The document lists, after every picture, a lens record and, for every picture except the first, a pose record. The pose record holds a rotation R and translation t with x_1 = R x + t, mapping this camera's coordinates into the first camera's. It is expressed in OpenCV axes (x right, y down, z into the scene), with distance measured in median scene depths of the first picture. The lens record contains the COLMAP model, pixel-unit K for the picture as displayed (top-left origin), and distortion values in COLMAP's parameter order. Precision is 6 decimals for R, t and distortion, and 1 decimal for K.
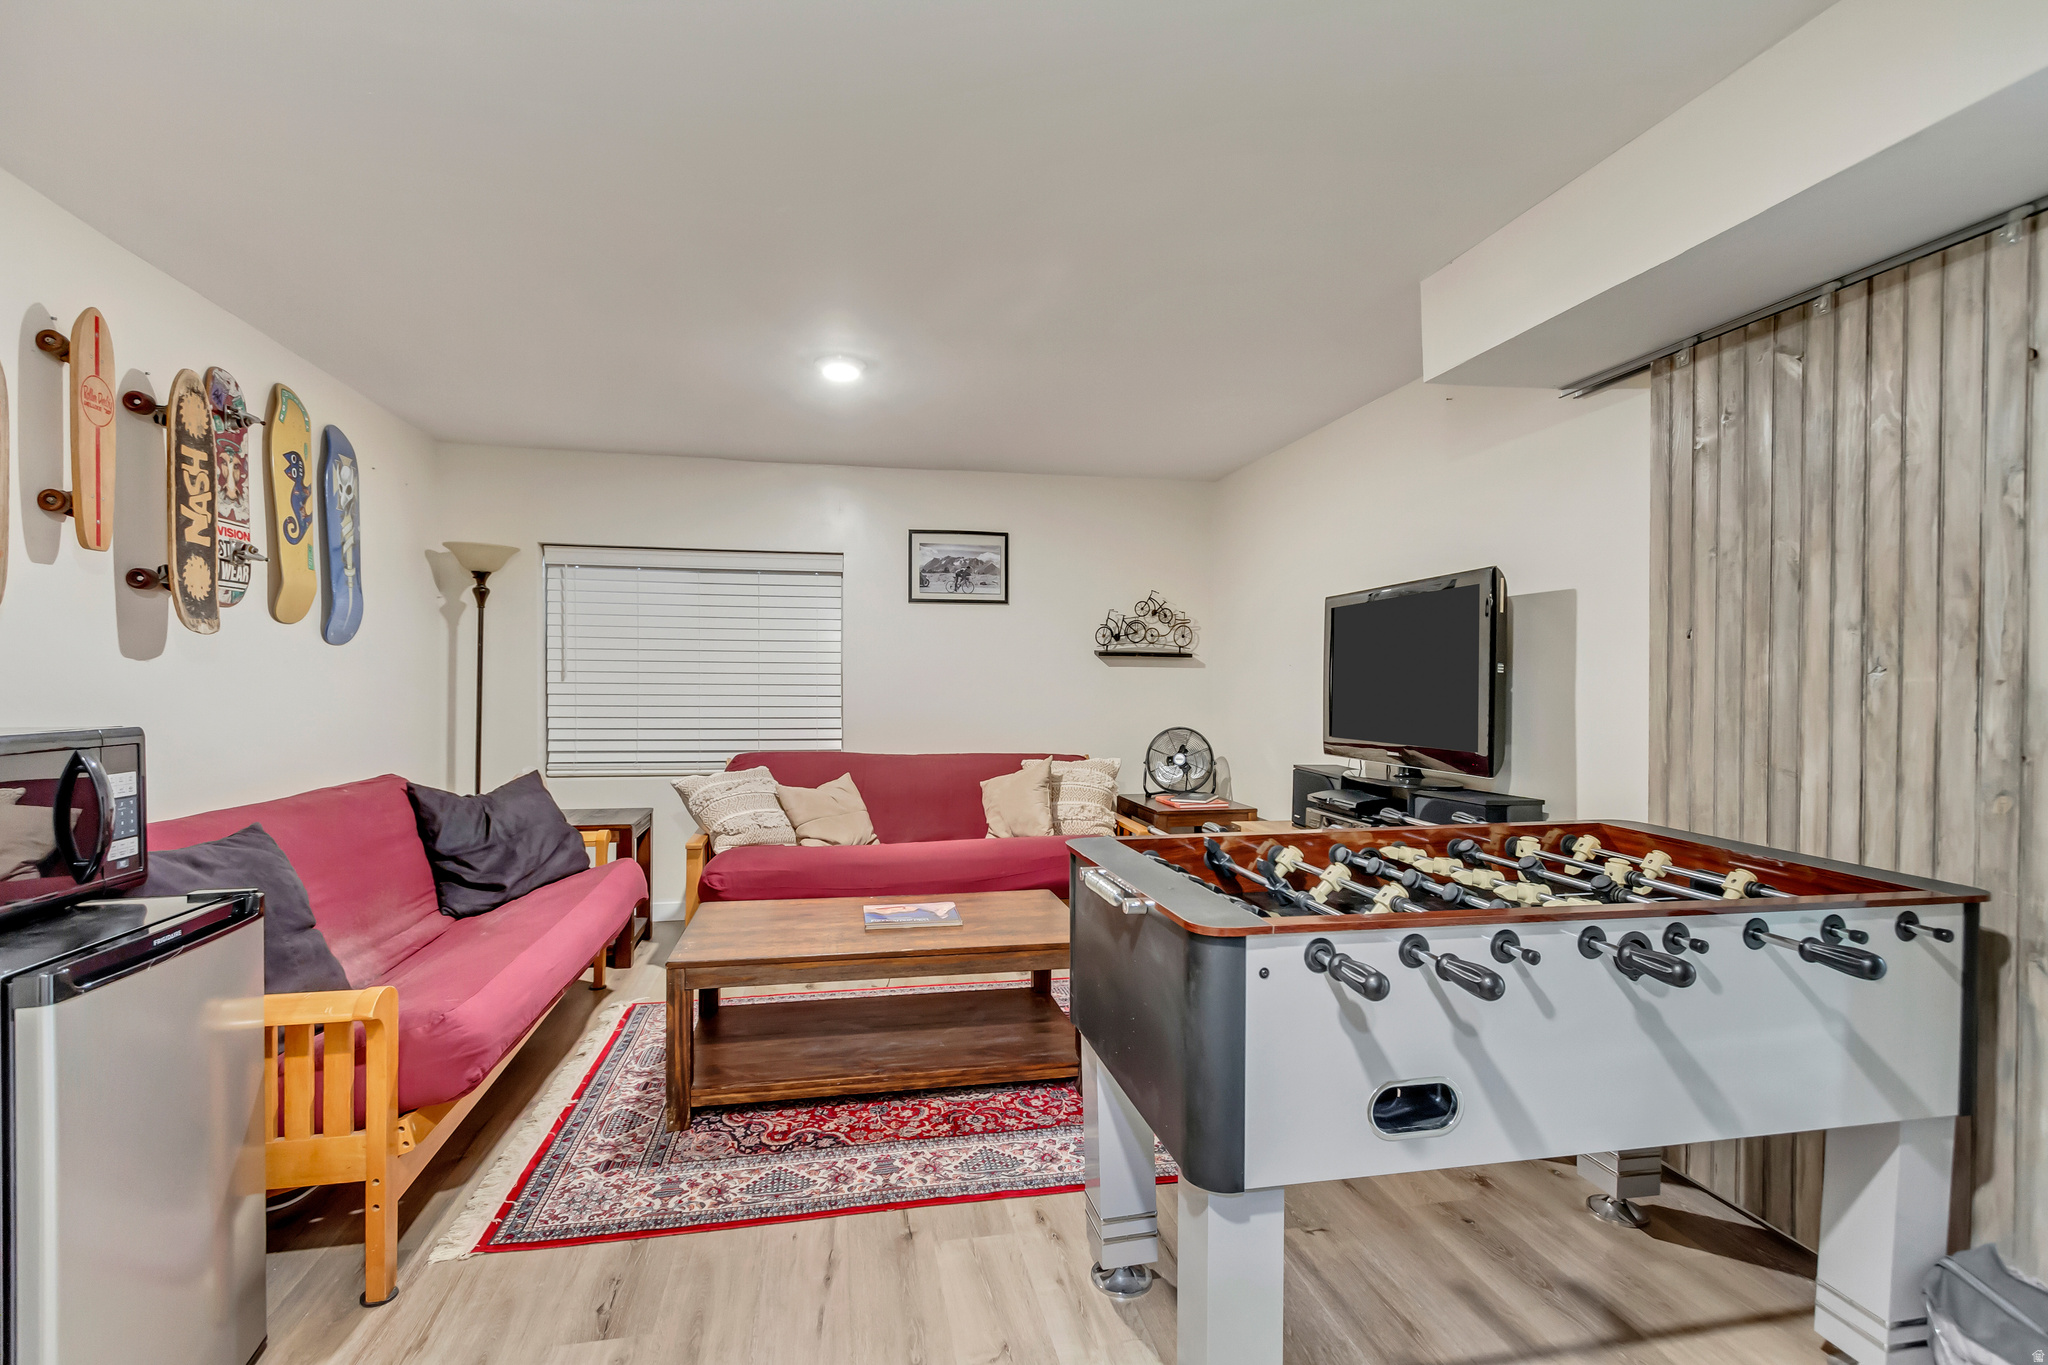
lens RADIAL K [[961.8, 0, 1026.2], [0, 961.8, 683.4], [0, 0, 1]] dist [-0.000014, -0.000365]
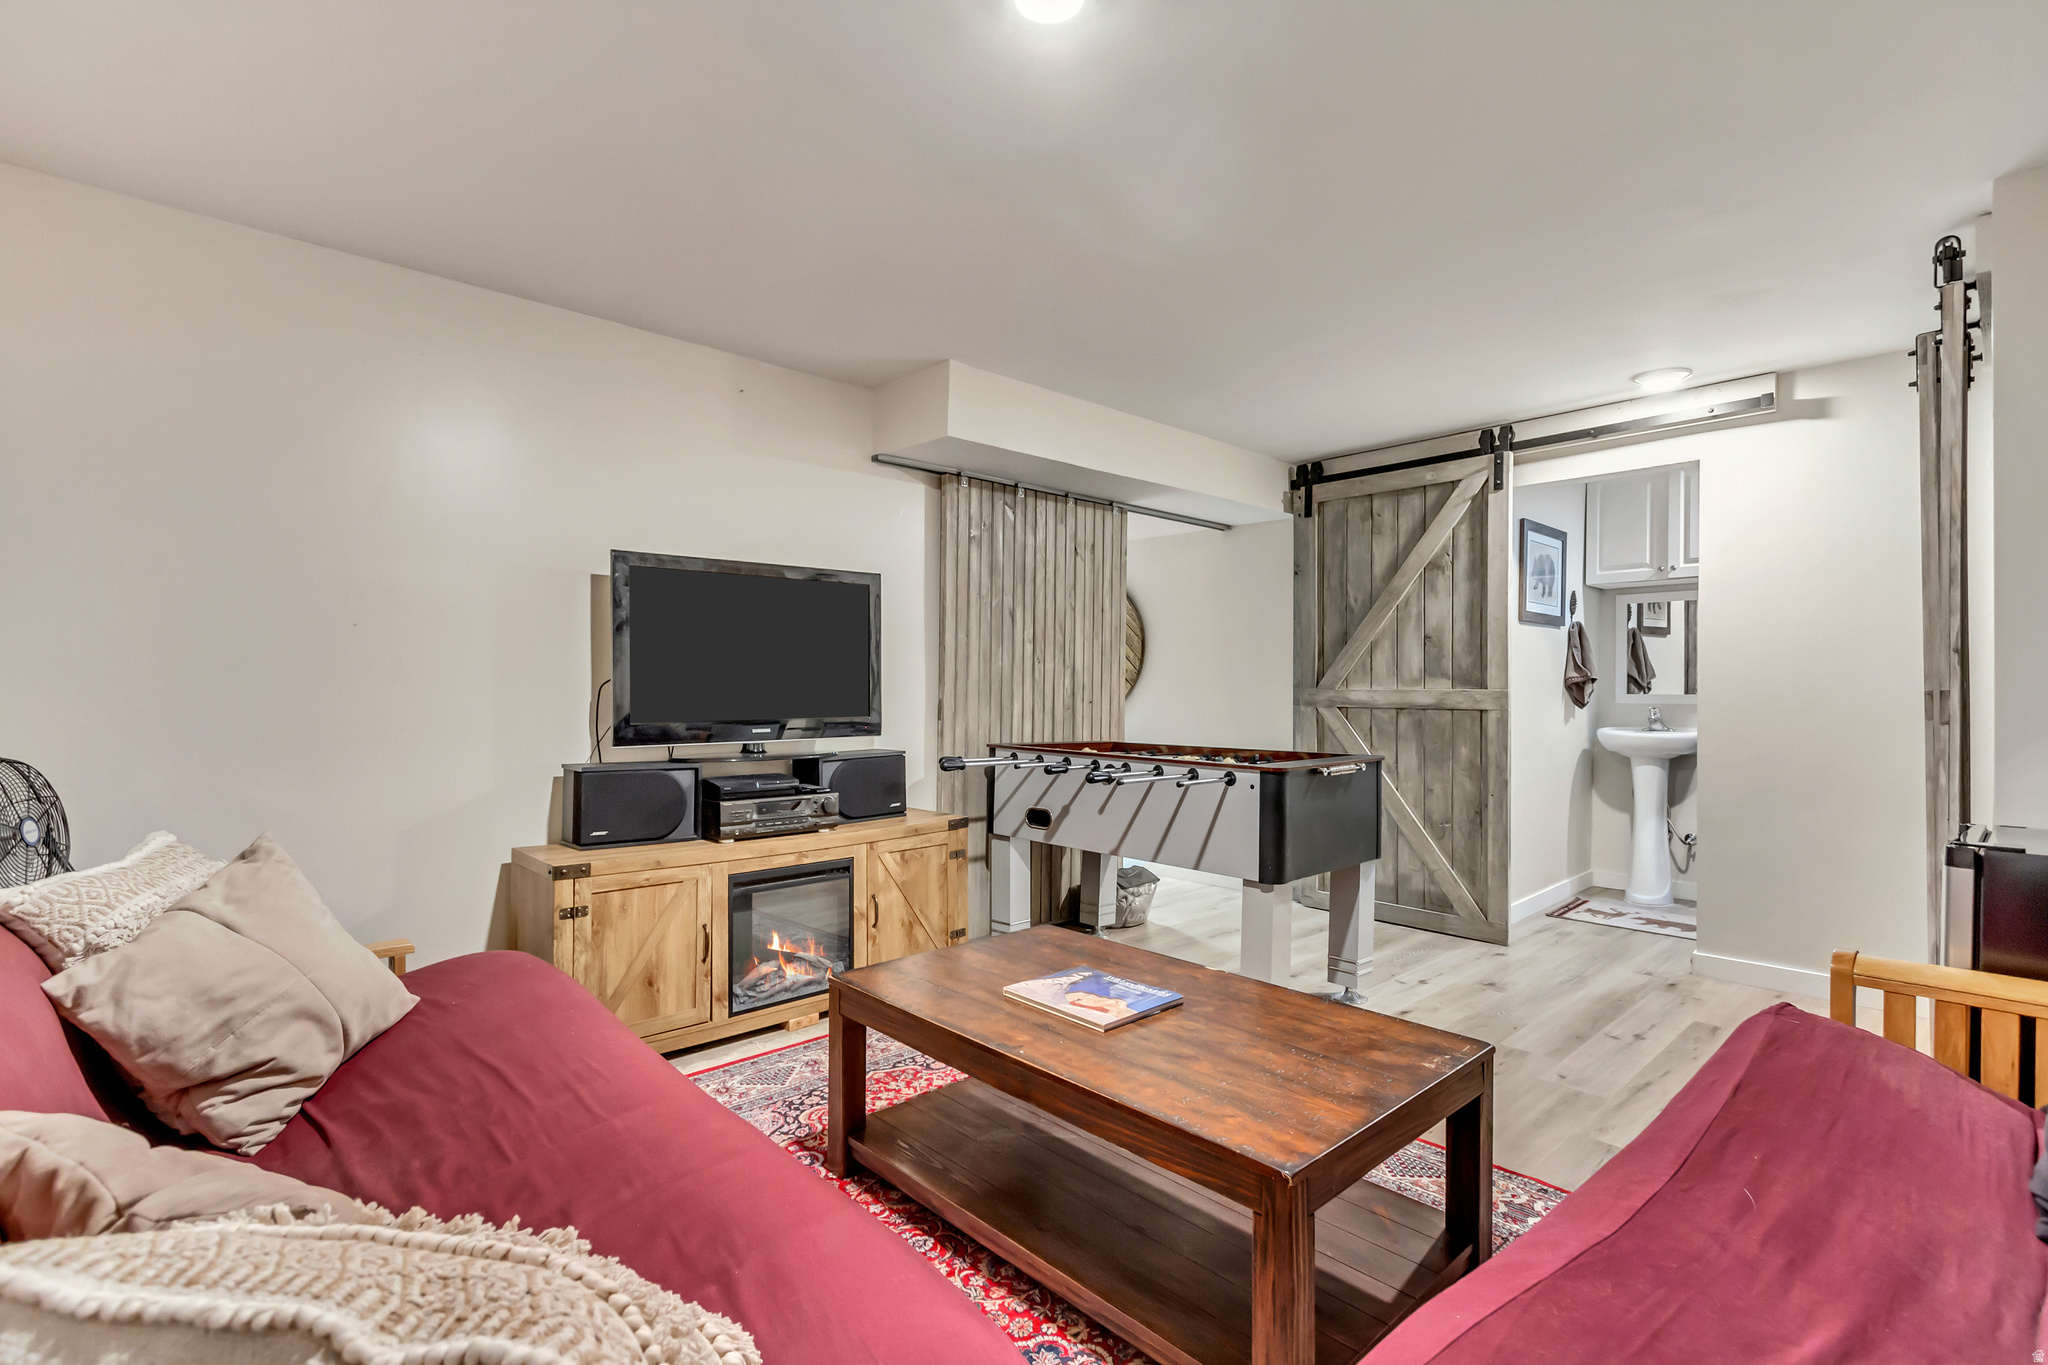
lens RADIAL K [[961.8, 0, 1019.0], [0, 961.8, 690.6], [0, 0, 1]] dist [-0.000014, -0.000365]
pose [[-0.525652, -0.011207, 0.850626, -0.977997], [-0.001676, 0.999925, 0.012138, 0.026102], [-0.850698, 0.004954, -0.525631, 2.063977]]
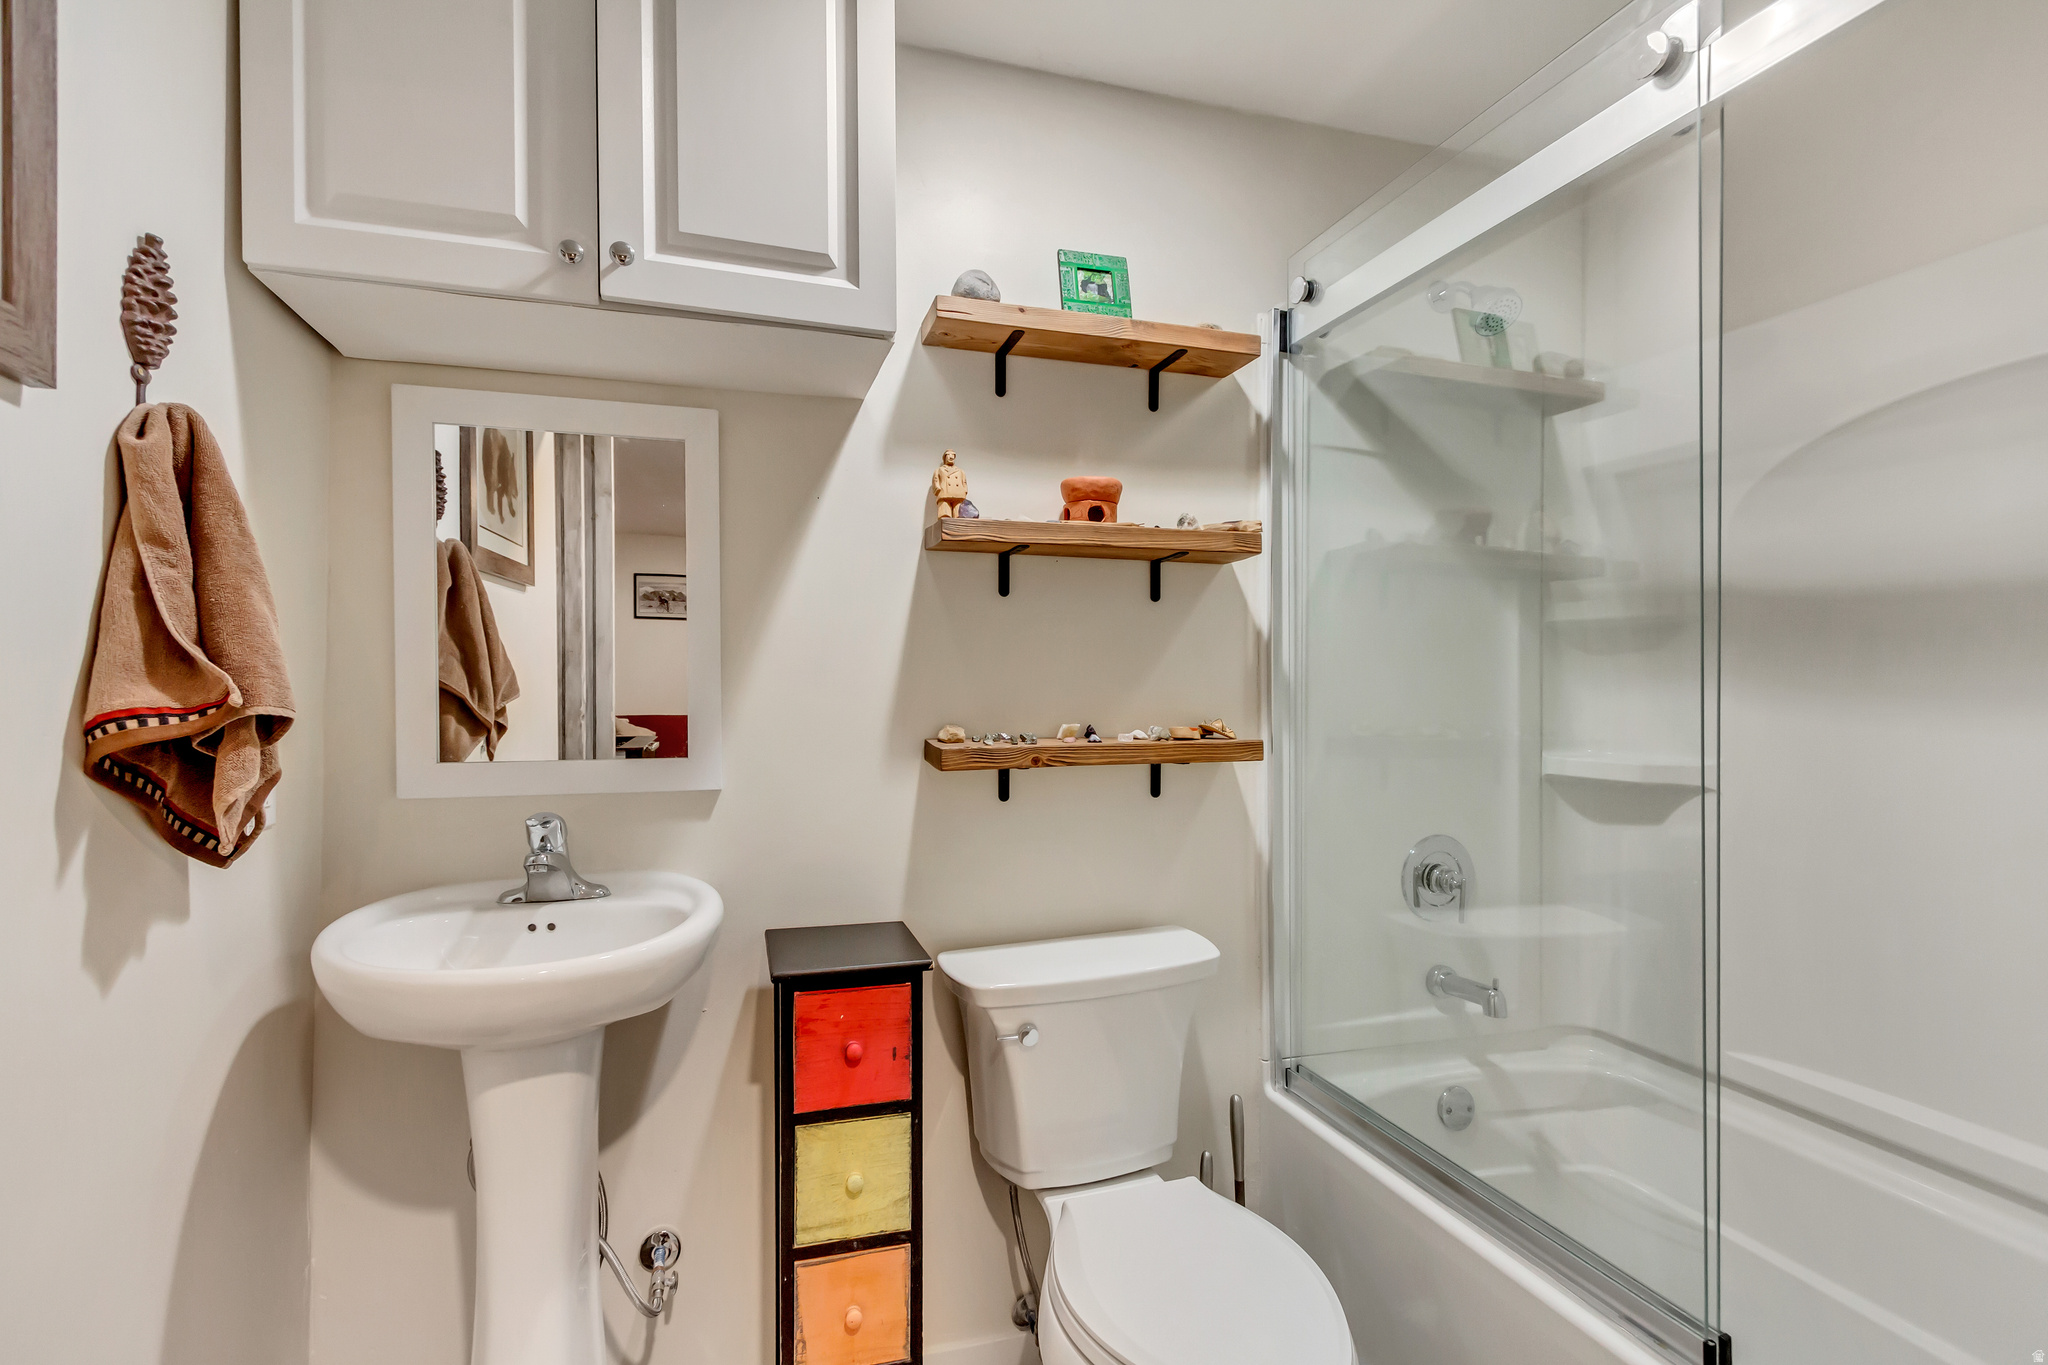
lens RADIAL K [[961.8, 0, 1020.5], [0, 961.8, 690.8], [0, 0, 1]] dist [-0.000014, -0.000365]
pose [[-0.994545, 0.005162, -0.104179, -0.435641], [0.004064, 0.999934, 0.010752, 0.015984], [0.104228, 0.010270, -0.994500, 0.964830]]
